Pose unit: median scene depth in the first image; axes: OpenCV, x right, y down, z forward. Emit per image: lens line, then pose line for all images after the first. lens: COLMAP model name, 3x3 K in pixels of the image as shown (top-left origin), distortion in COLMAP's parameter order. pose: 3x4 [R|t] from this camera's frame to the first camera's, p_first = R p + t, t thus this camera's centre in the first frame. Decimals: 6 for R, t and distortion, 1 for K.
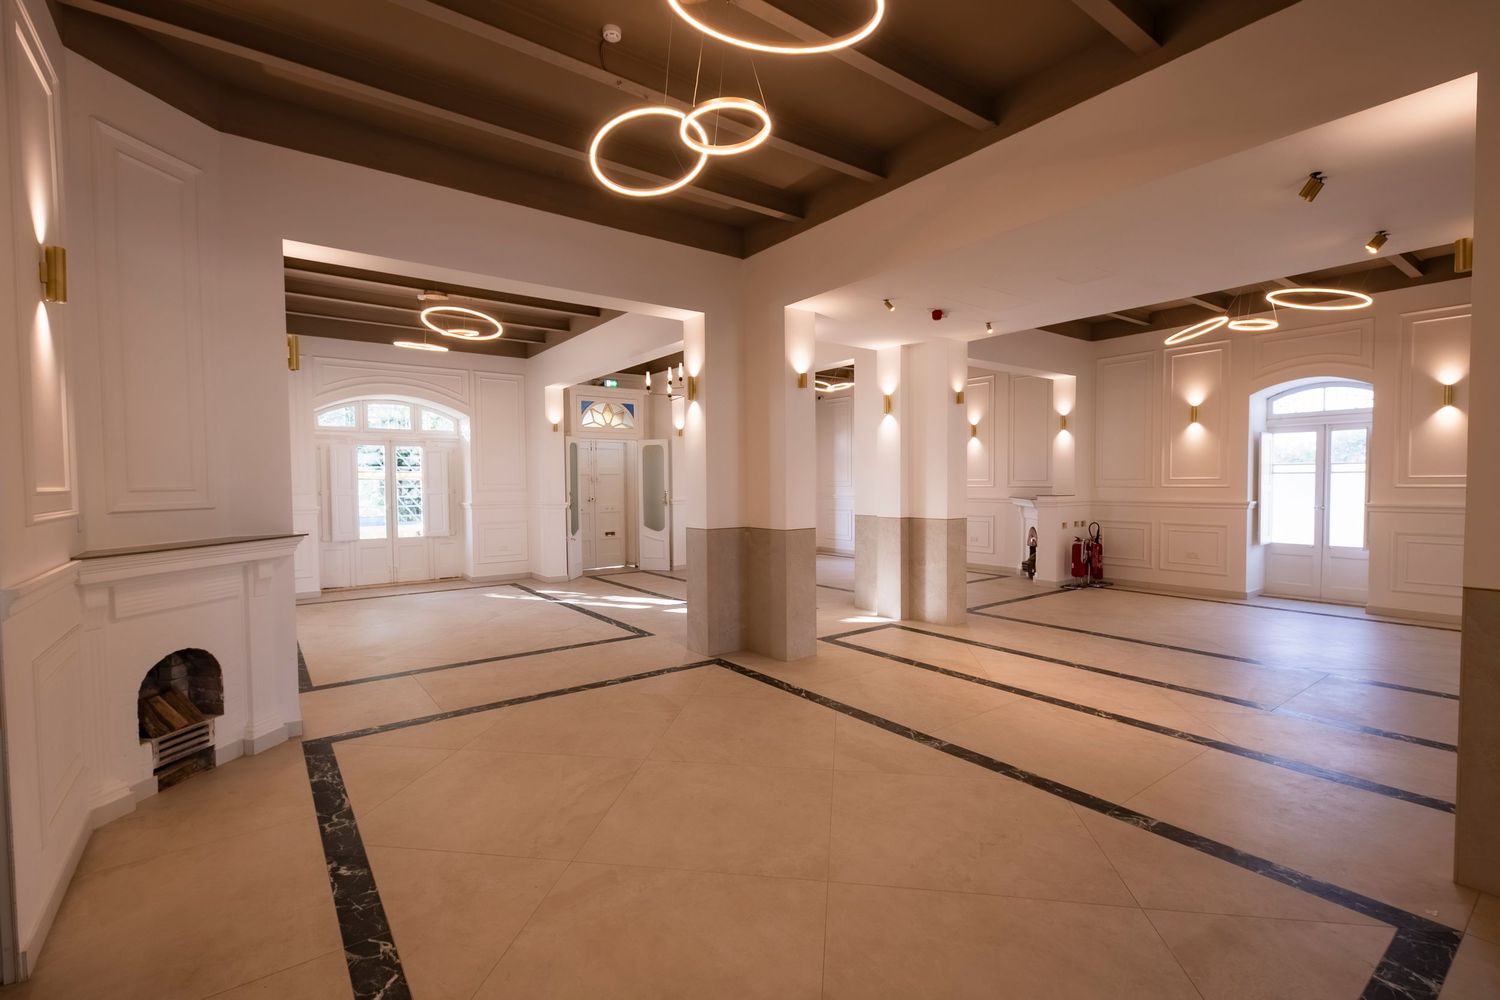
lens RADIAL K [[671.2, 0, 750.7], [0, 671.2, 501.4], [0, 0, 1]] dist [0.000329, -0.000040]
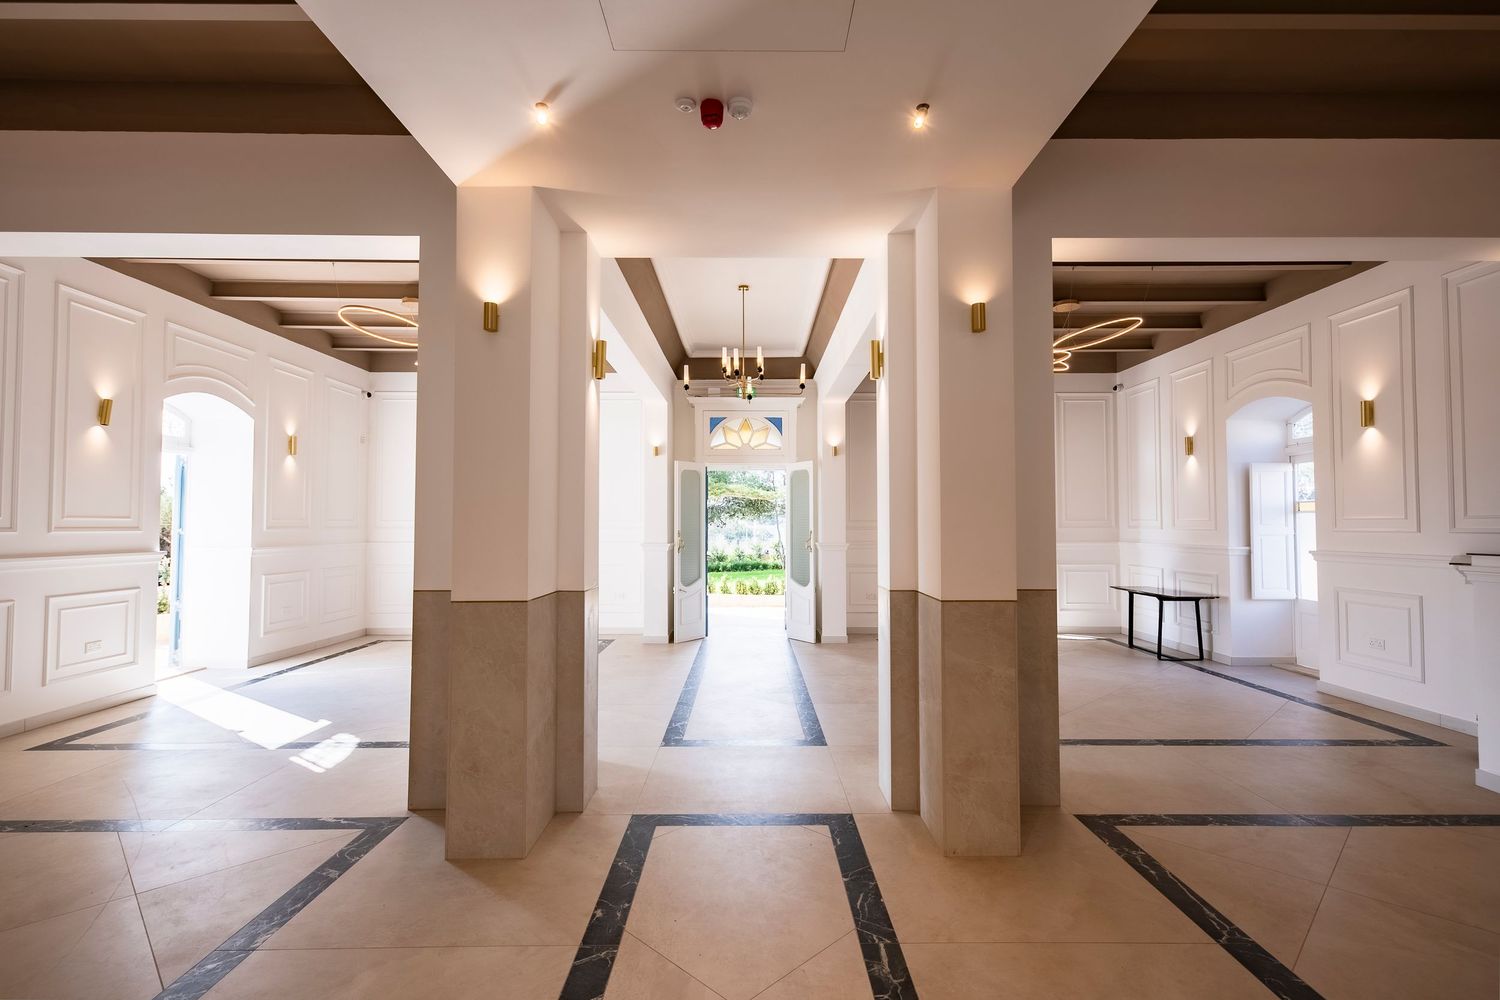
lens RADIAL K [[718.7, 0, 752.9], [0, 718.7, 500.7], [0, 0, 1]] dist [0.003877, 0.000257]
pose [[0.804995, -0.013133, -0.593136, 0.288312], [-0.022832, 0.998329, -0.053091, -0.006535], [0.592842, 0.056281, 0.803350, 0.339665]]
